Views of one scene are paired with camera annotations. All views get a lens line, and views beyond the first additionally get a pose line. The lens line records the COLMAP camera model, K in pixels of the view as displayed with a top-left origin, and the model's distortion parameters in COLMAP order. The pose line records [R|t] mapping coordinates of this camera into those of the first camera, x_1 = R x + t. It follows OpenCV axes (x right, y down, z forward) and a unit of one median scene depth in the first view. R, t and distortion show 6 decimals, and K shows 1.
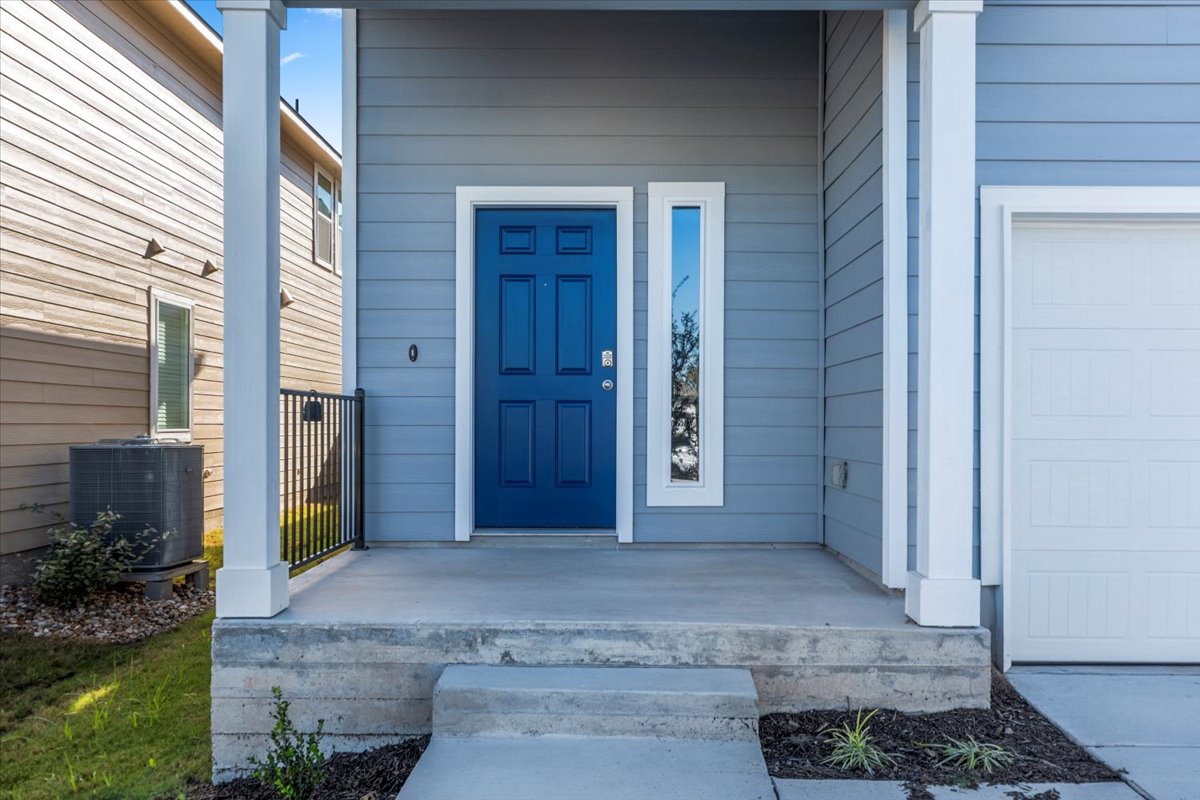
lens RADIAL K [[985.6, 0, 601.5], [0, 985.6, 405.1], [0, 0, 1]] dist [0.003603, 0.000235]
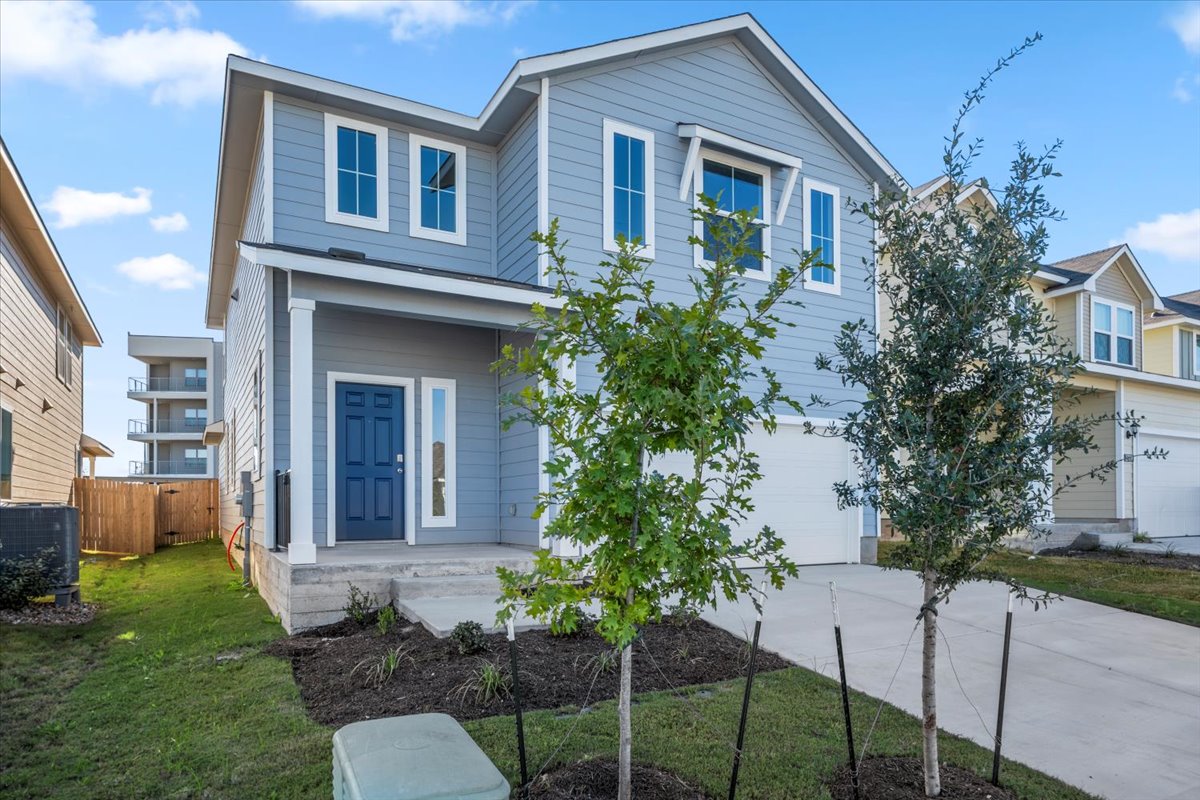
lens RADIAL K [[697.1, 0, 598.5], [0, 697.1, 400.2], [0, 0, 1]] dist [0.000586, -0.002356]
pose [[0.875216, 0.067250, 0.479035, -0.574606], [-0.002670, 0.990946, -0.134237, 0.047788], [-0.483726, 0.116208, 0.867471, -0.851600]]
